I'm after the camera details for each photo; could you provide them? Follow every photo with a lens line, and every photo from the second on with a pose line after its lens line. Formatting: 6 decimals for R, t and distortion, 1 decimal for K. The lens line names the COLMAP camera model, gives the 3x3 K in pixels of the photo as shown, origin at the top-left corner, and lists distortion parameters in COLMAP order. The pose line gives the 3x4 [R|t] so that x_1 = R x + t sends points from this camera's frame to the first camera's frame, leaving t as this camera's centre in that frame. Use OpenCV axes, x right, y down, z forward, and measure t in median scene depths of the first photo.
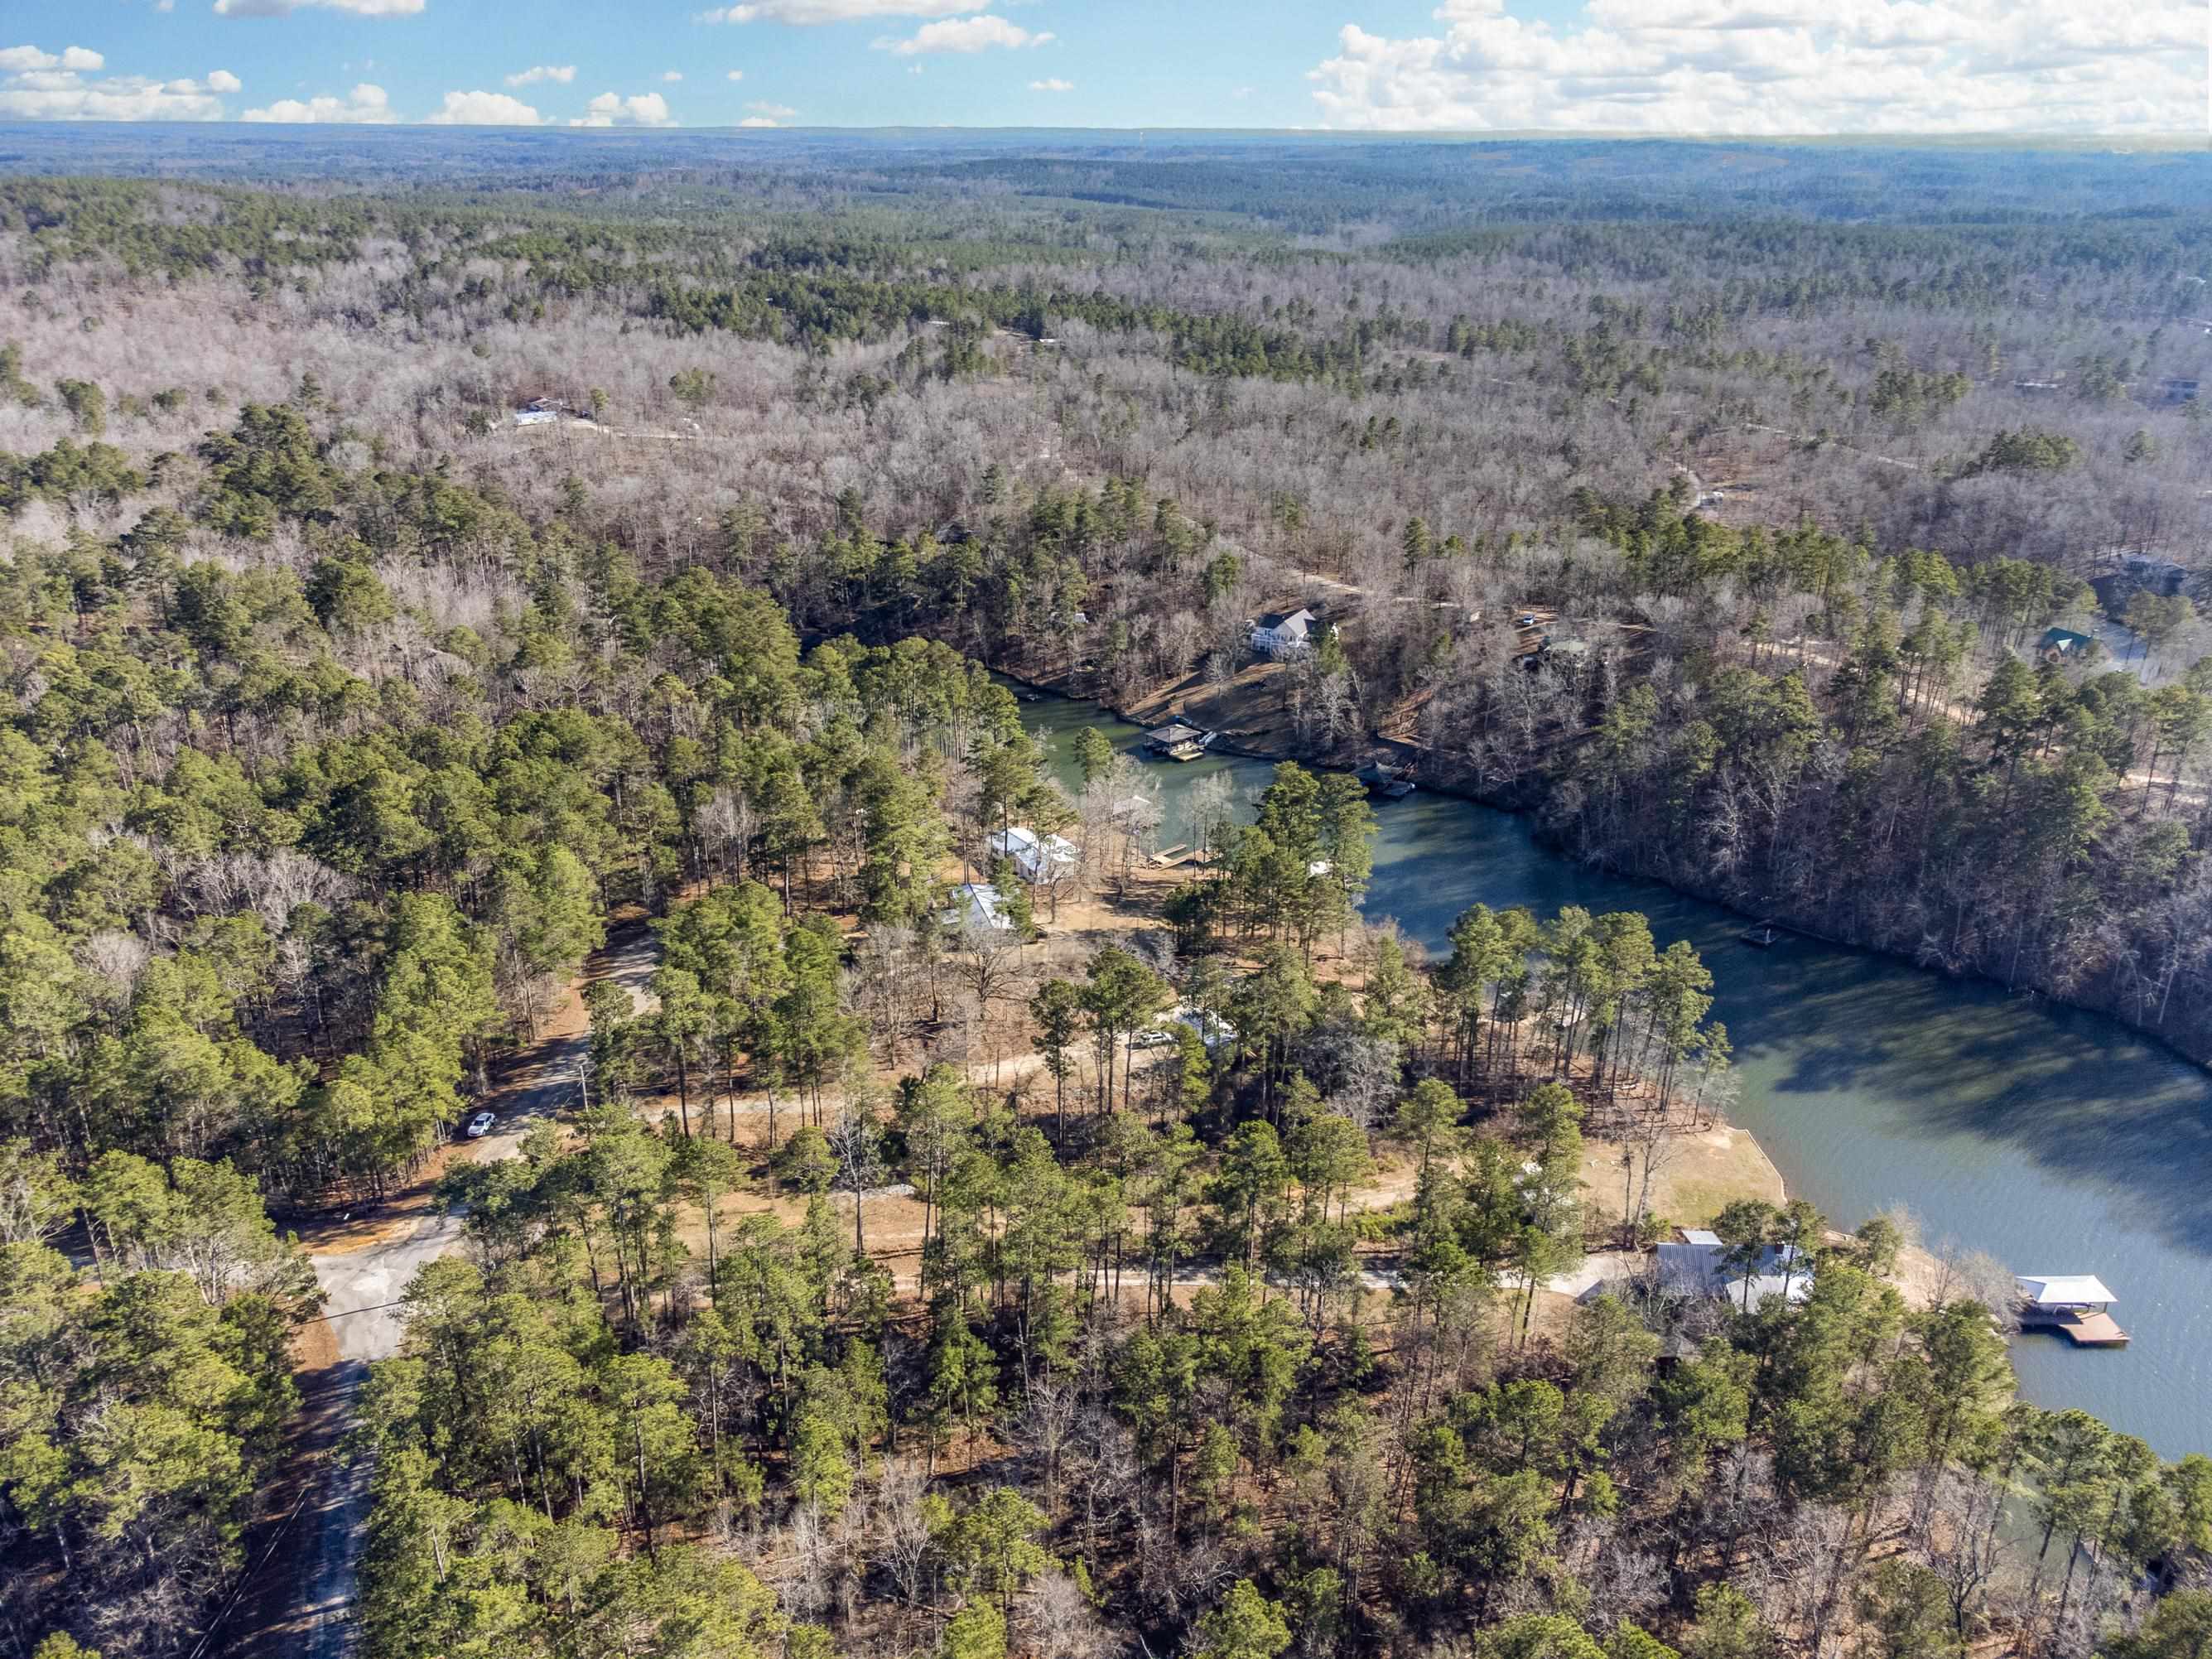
lens RADIAL K [[1656.6, 0, 1105.6], [0, 1656.6, 827.6], [0, 0, 1]] dist [0.008828, 0.006460]
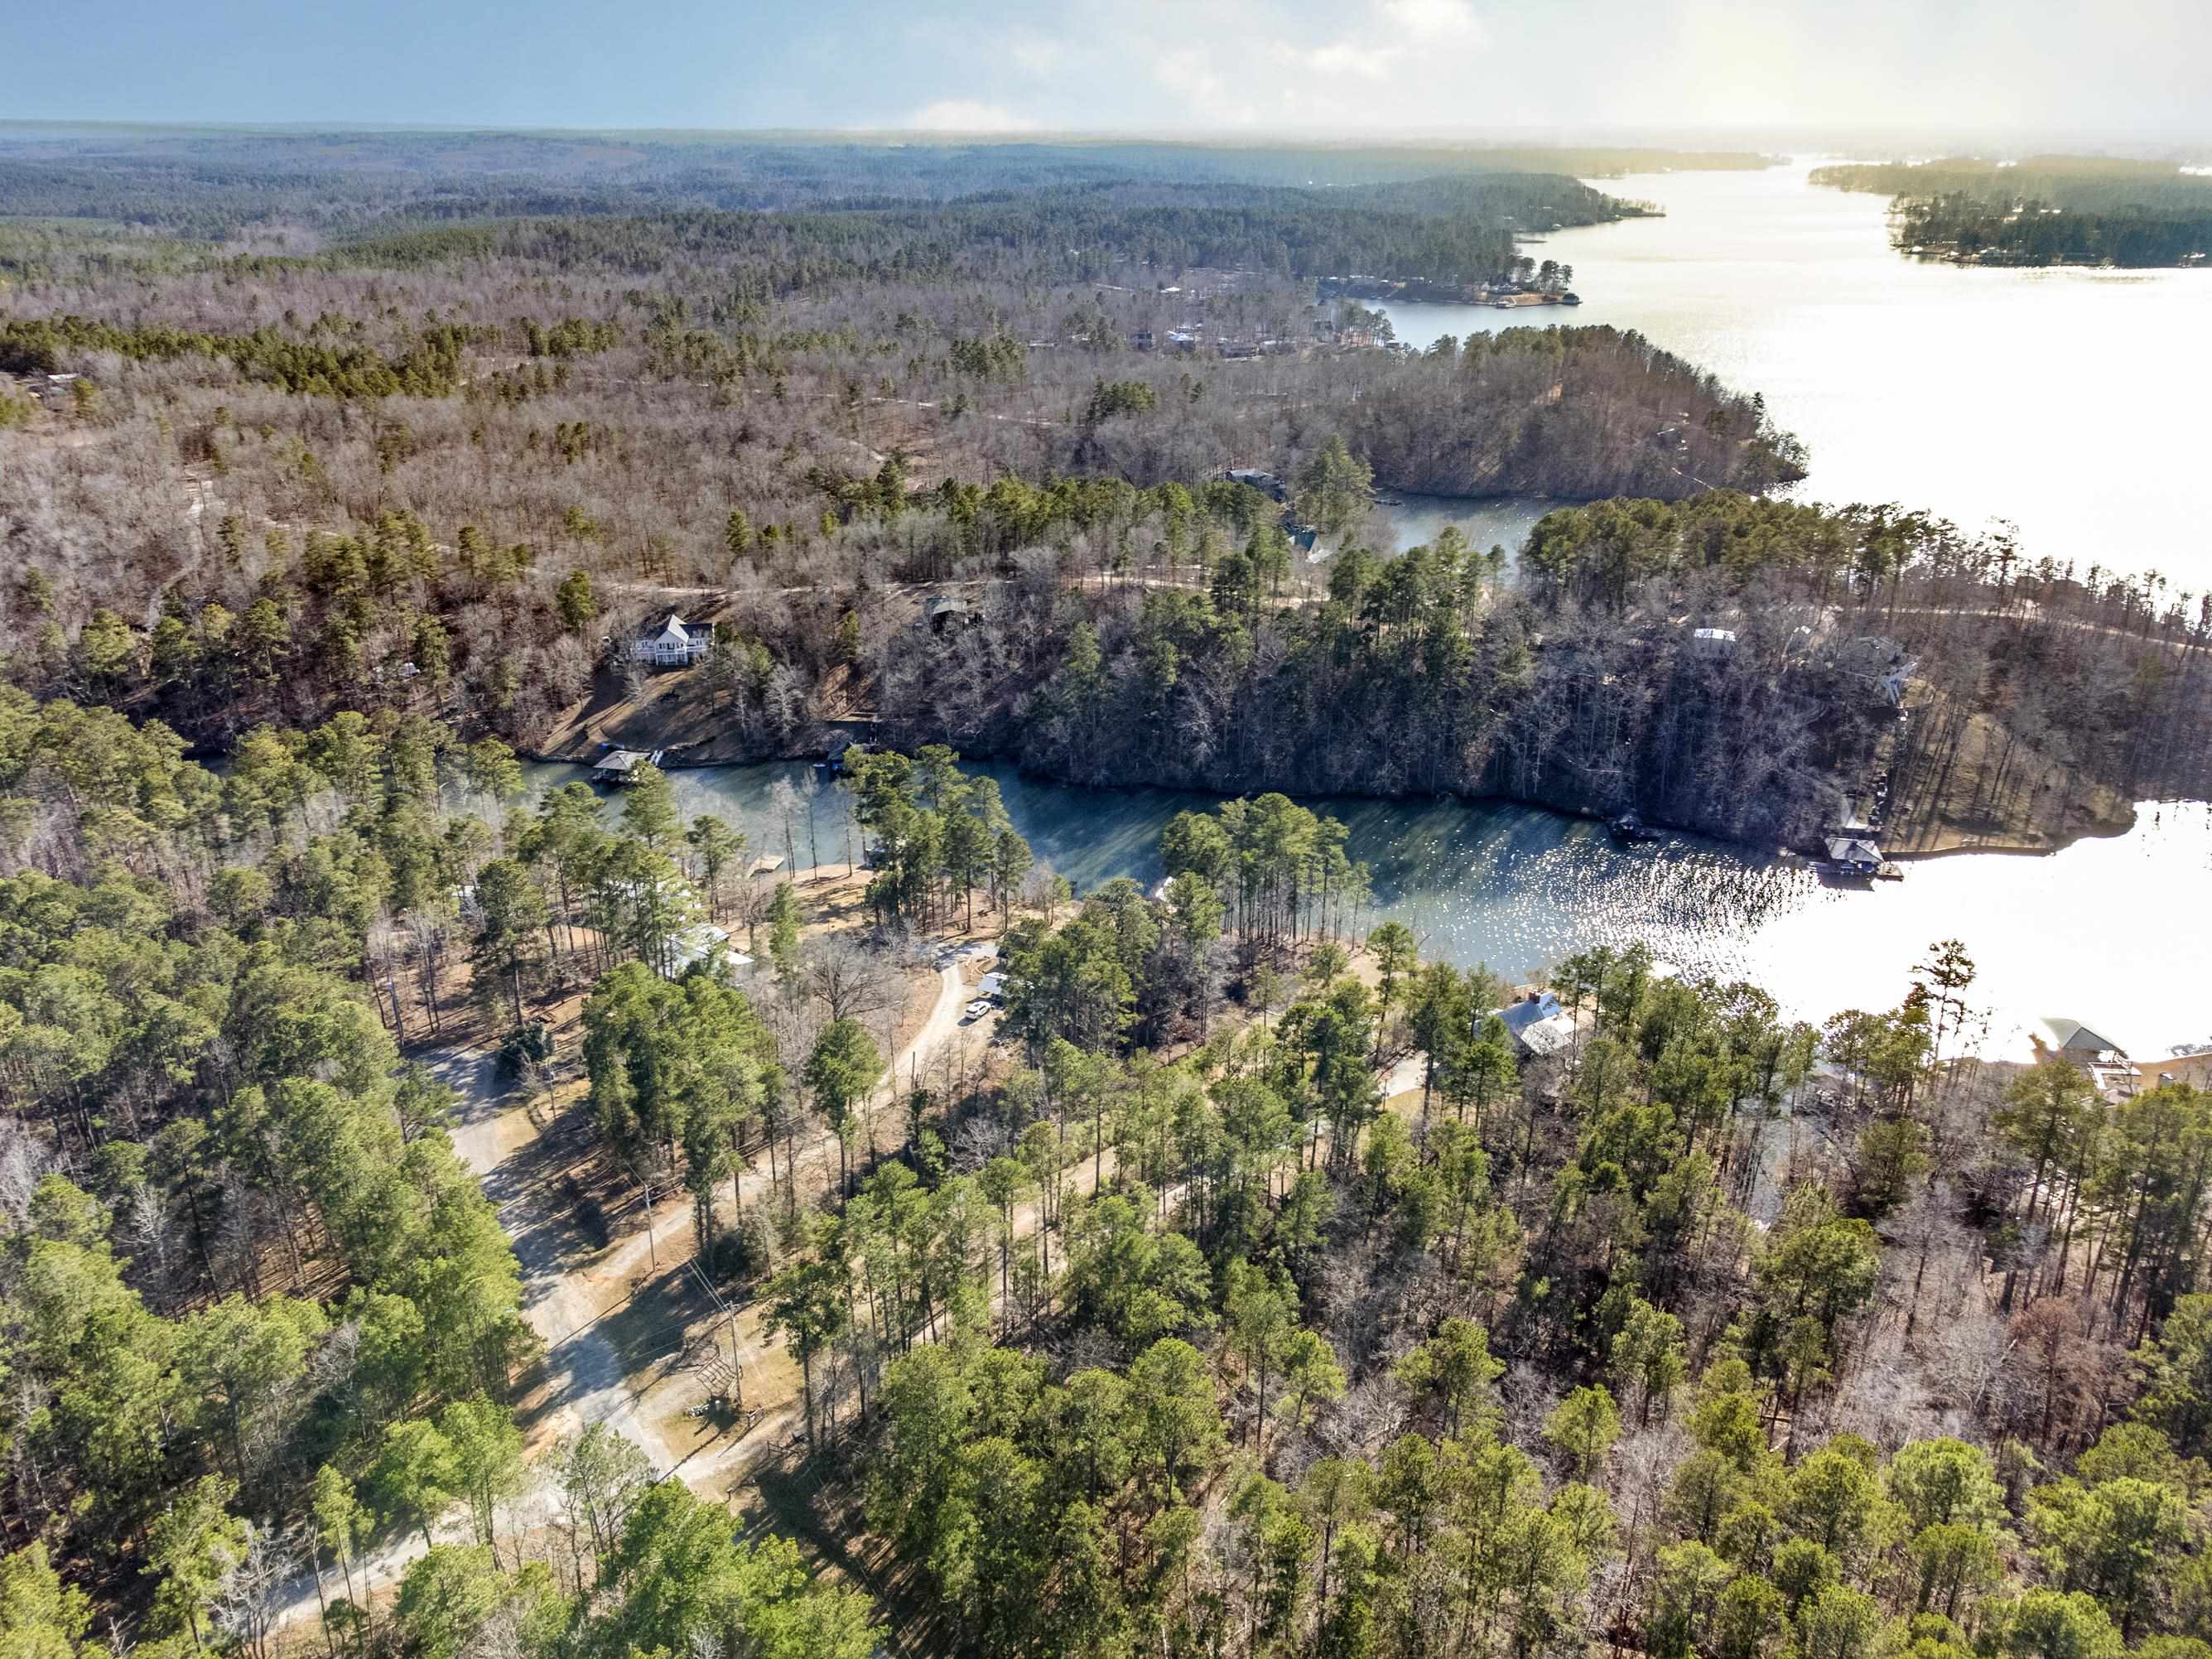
lens RADIAL K [[1656.6, 0, 1103.8], [0, 1656.6, 832.7], [0, 0, 1]] dist [0.008828, 0.006460]
pose [[0.808791, -0.232757, 0.540075, -0.247523], [0.229724, 0.970423, 0.074200, -0.021924], [-0.541372, 0.064055, 0.838340, 0.047348]]
